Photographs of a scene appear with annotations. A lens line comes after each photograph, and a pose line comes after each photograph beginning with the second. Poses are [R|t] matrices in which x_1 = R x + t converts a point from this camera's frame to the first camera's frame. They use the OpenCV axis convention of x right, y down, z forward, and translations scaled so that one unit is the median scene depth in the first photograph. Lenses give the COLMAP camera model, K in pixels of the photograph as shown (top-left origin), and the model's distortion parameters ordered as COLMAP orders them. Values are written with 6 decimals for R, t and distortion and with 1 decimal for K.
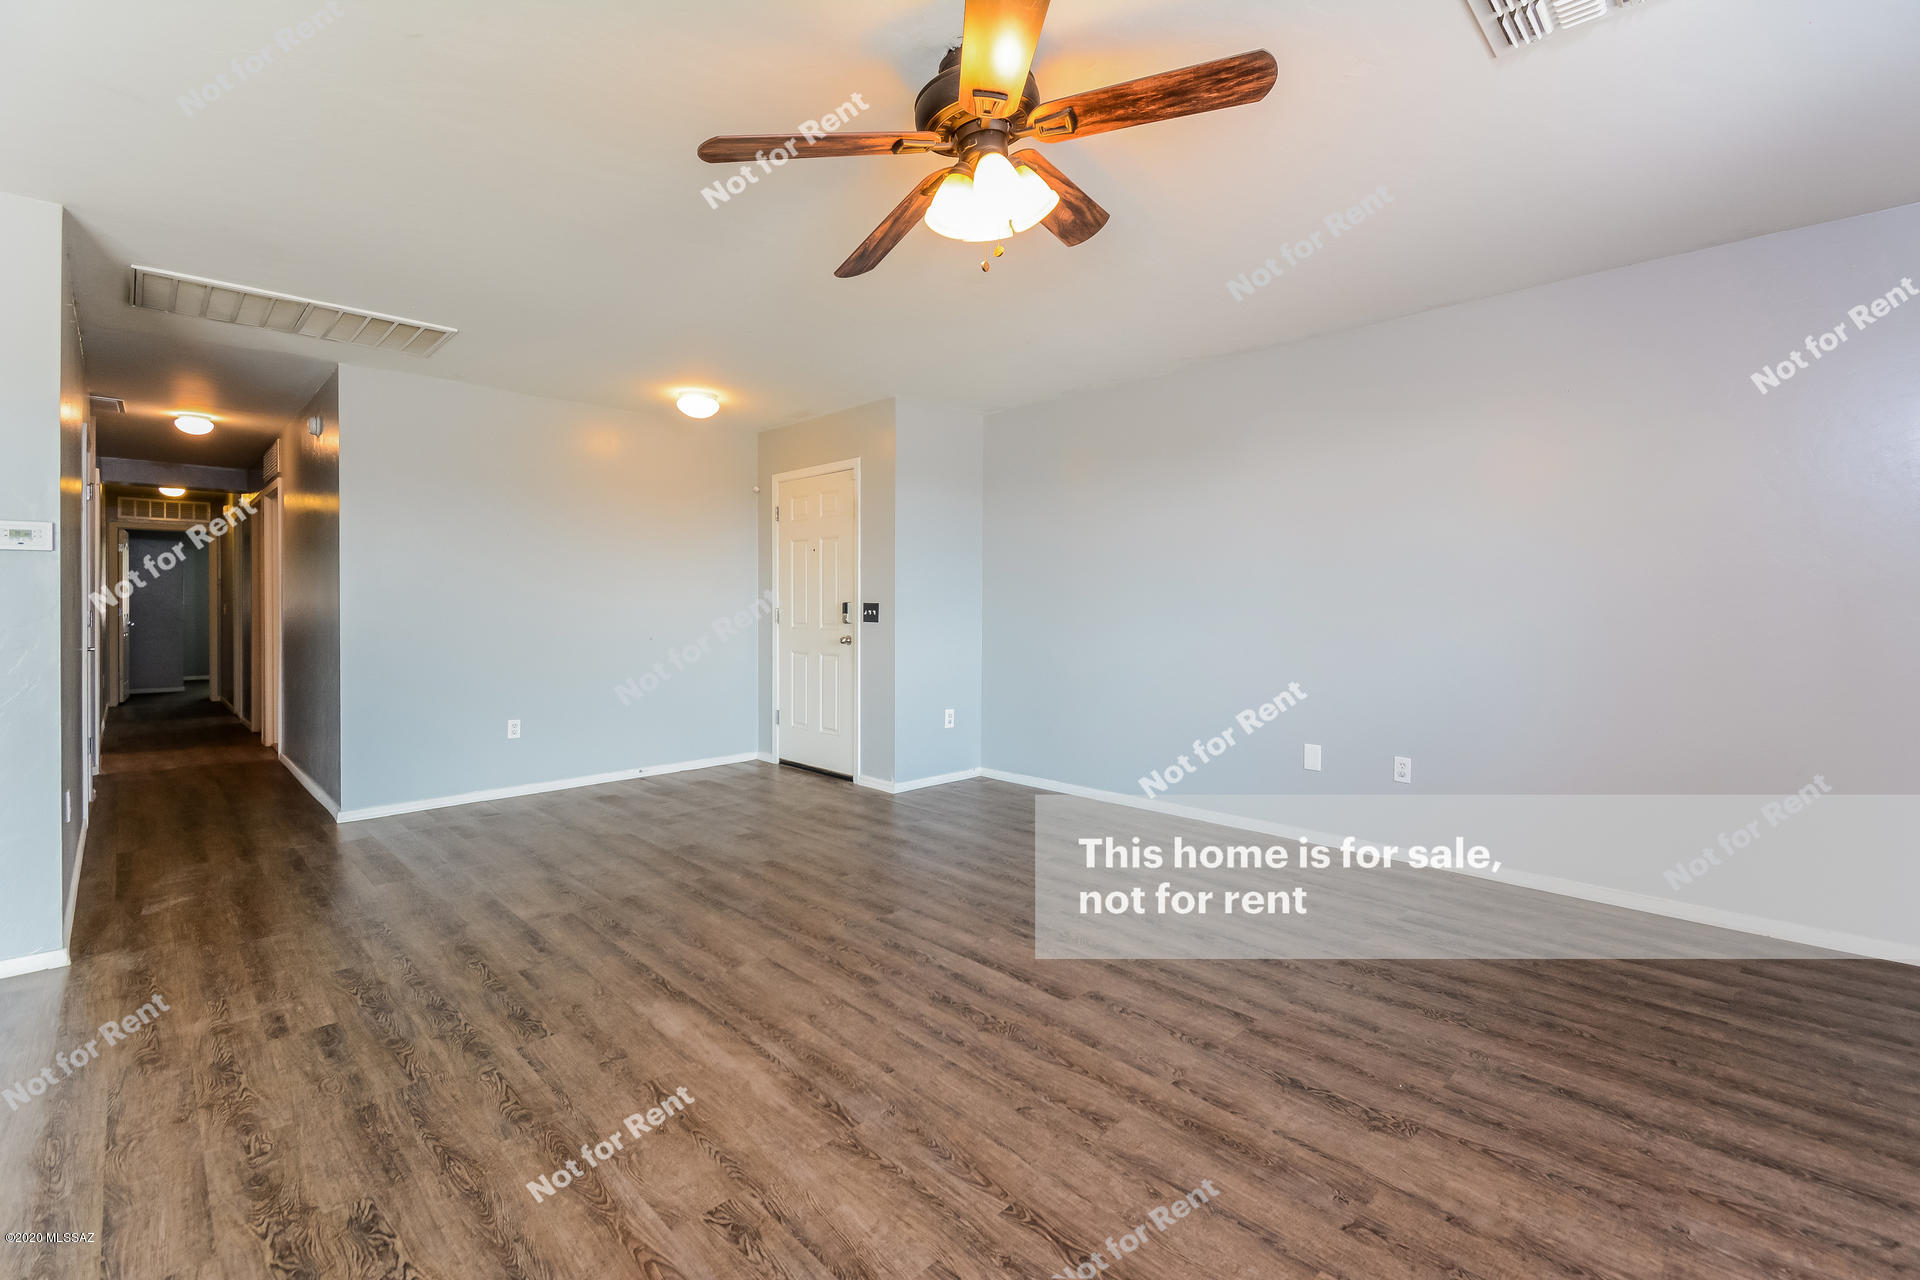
lens RADIAL K [[822.7, 0, 960.9], [0, 822.7, 618.6], [0, 0, 1]] dist [0.030843, -0.000171]
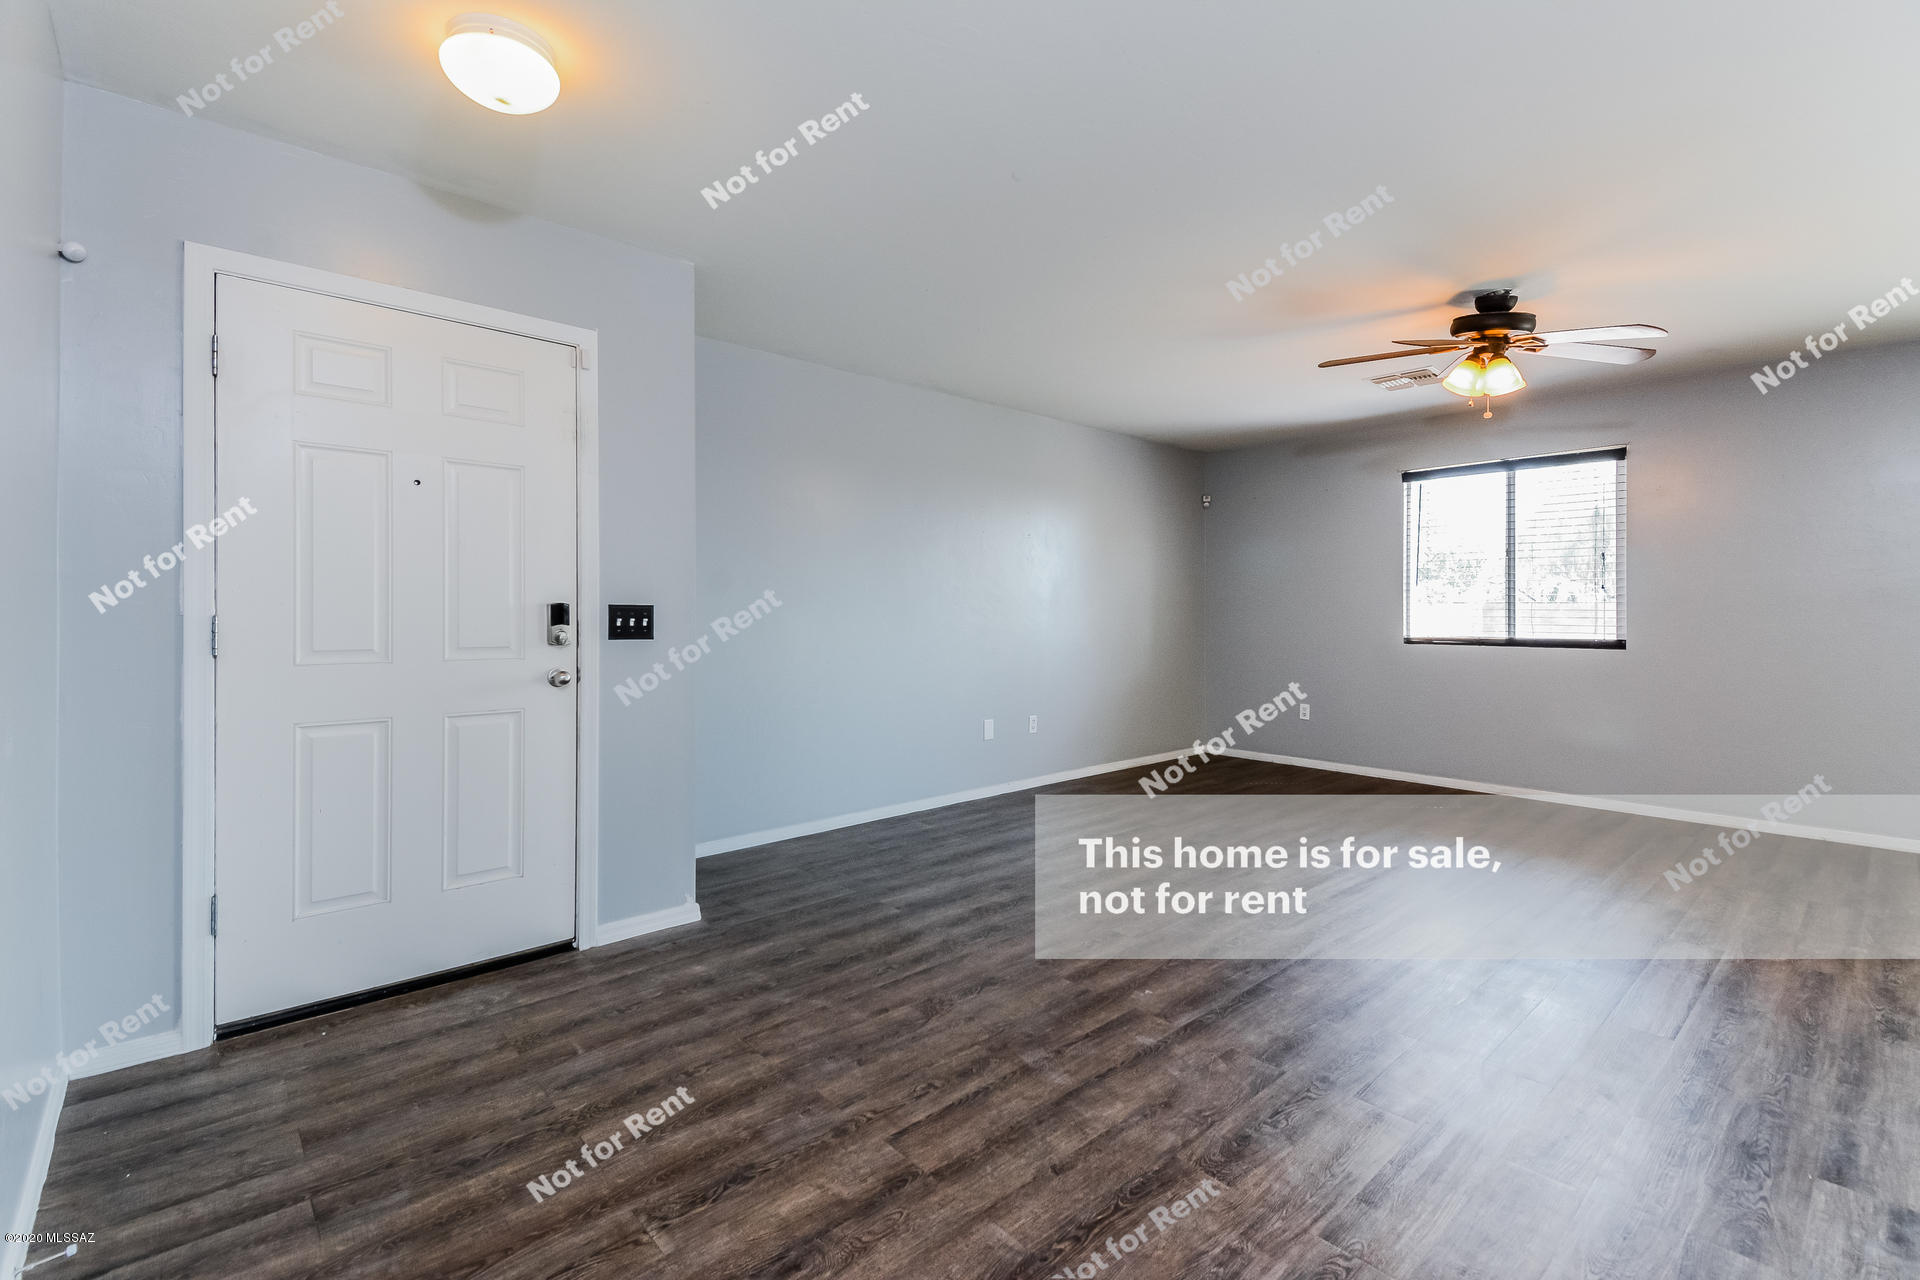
lens RADIAL K [[845.3, 0, 954.4], [0, 845.3, 613.0], [0, 0, 1]] dist [0.042507, -0.007939]
pose [[0.040902, -0.002644, 0.999160, -1.483920], [0.006670, 0.999975, 0.002374, -0.029658], [-0.999141, 0.006568, 0.040919, 1.653076]]
